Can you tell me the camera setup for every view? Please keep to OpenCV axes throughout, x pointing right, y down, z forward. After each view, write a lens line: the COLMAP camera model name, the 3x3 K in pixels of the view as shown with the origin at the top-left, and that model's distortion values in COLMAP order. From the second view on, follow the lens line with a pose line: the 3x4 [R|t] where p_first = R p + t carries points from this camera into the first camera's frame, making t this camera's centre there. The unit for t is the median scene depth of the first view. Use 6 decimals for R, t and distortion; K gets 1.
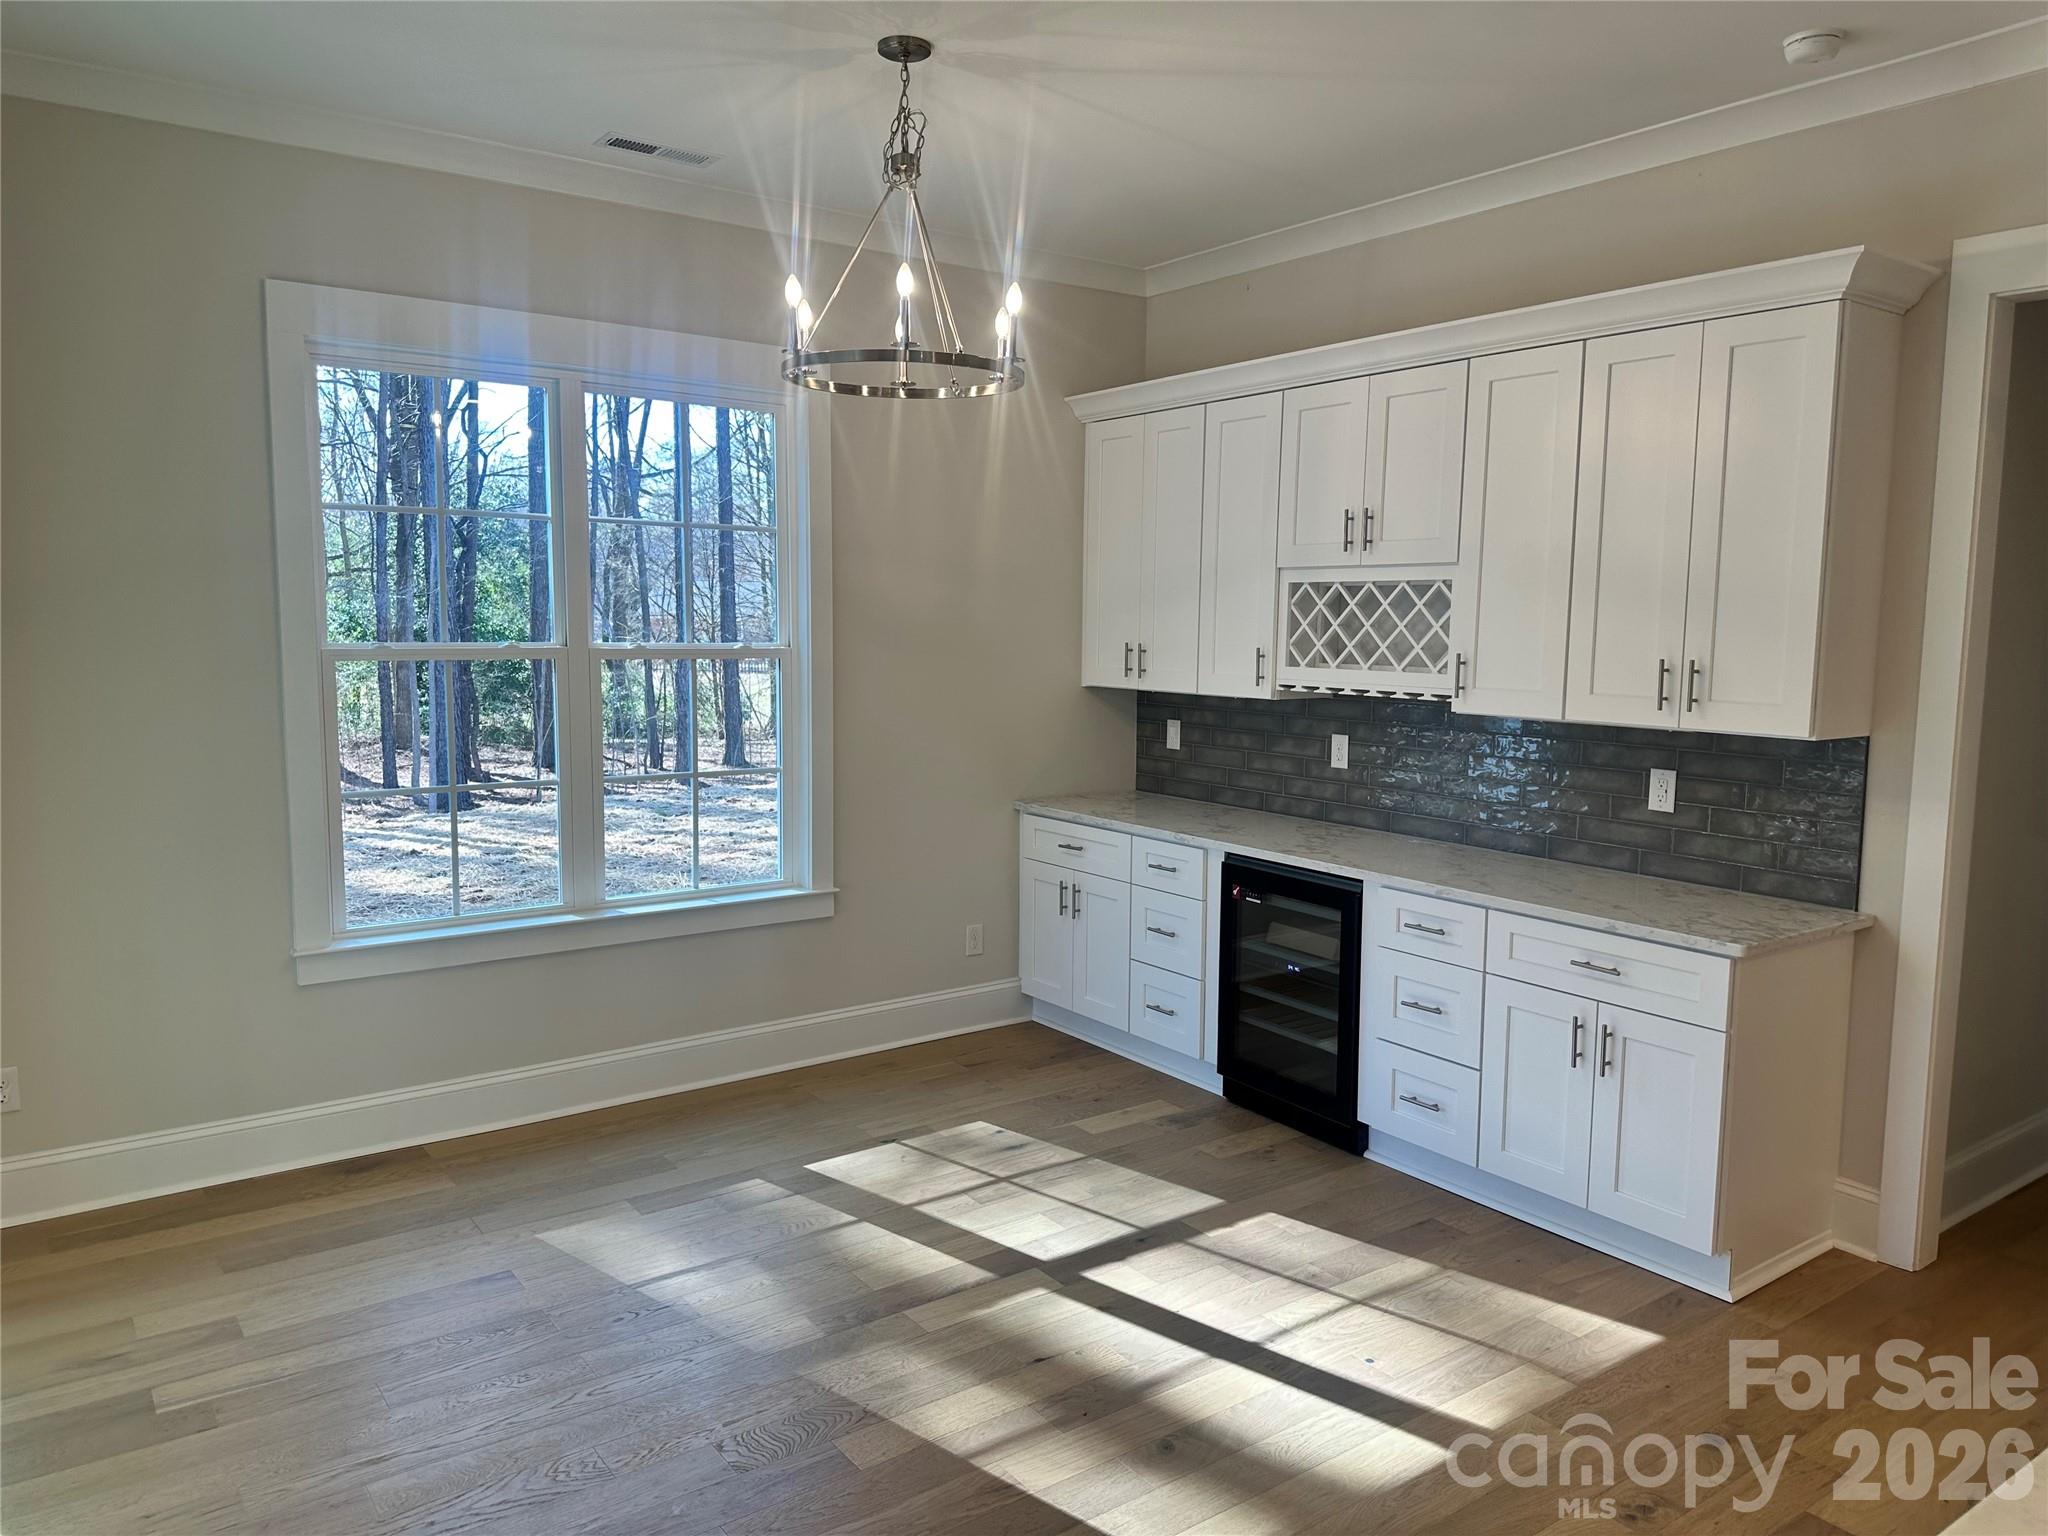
lens RADIAL K [[1437.8, 0, 1003.2], [0, 1437.8, 762.8], [0, 0, 1]] dist [0.044212, -0.053159]
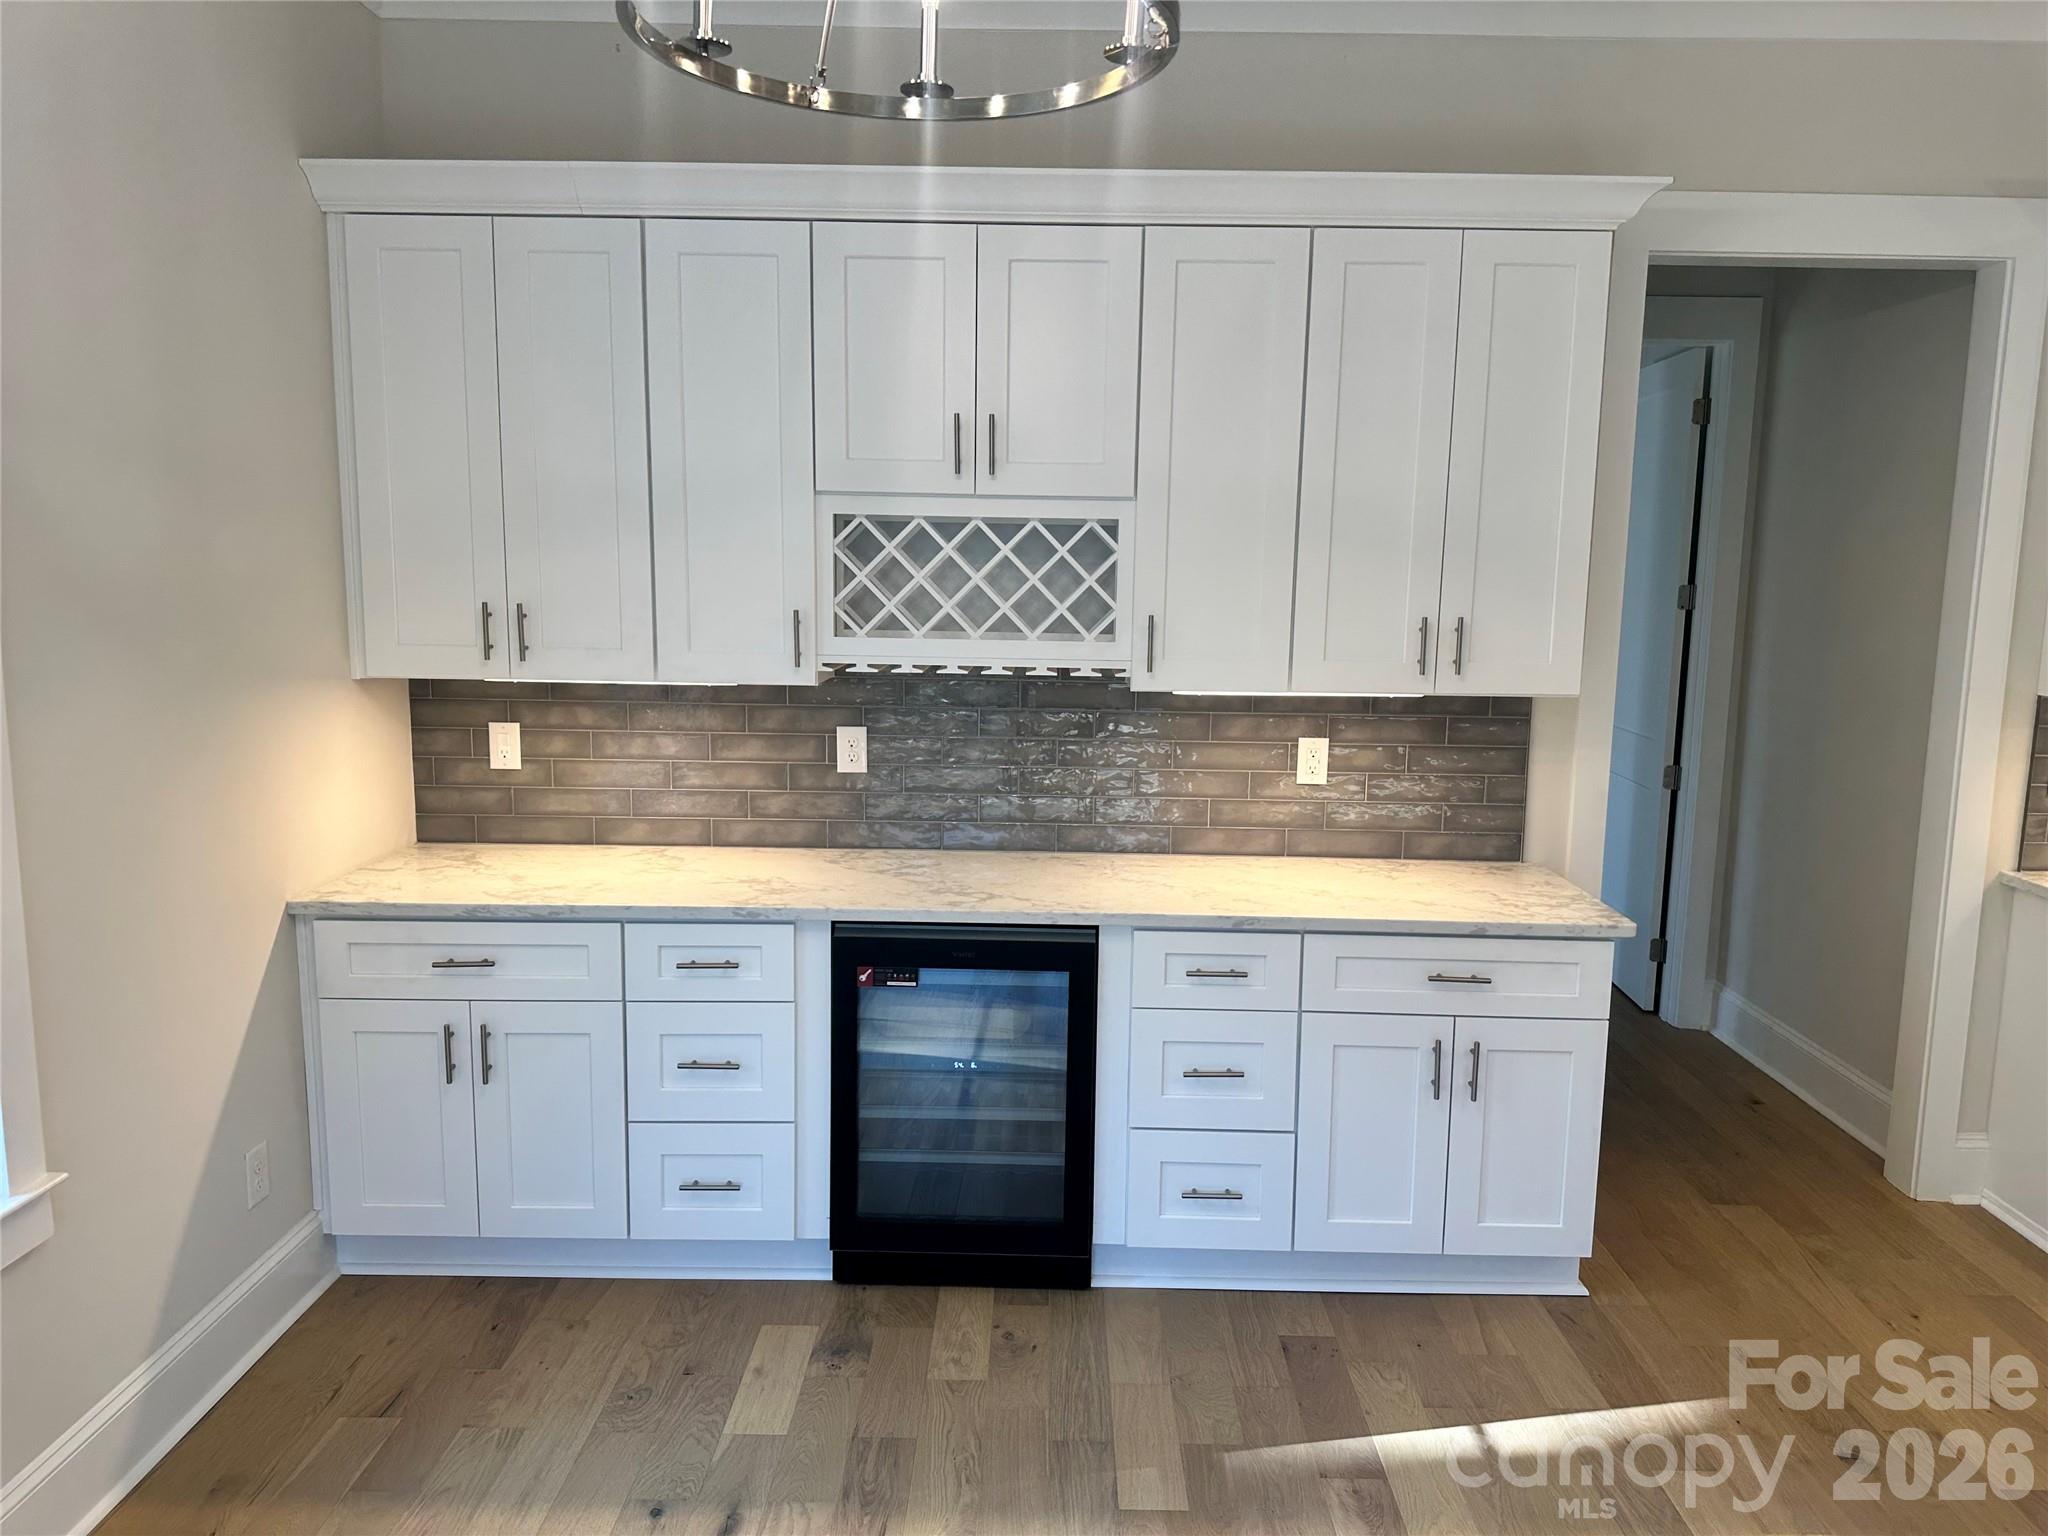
lens RADIAL K [[1437.8, 0, 1054.3], [0, 1437.8, 742.4], [0, 0, 1]] dist [0.044212, -0.053159]
pose [[0.566183, -0.102947, 0.817826, -0.341833], [0.073322, 0.994527, 0.074429, -0.065938], [-0.821012, 0.017824, 0.570633, 0.572916]]
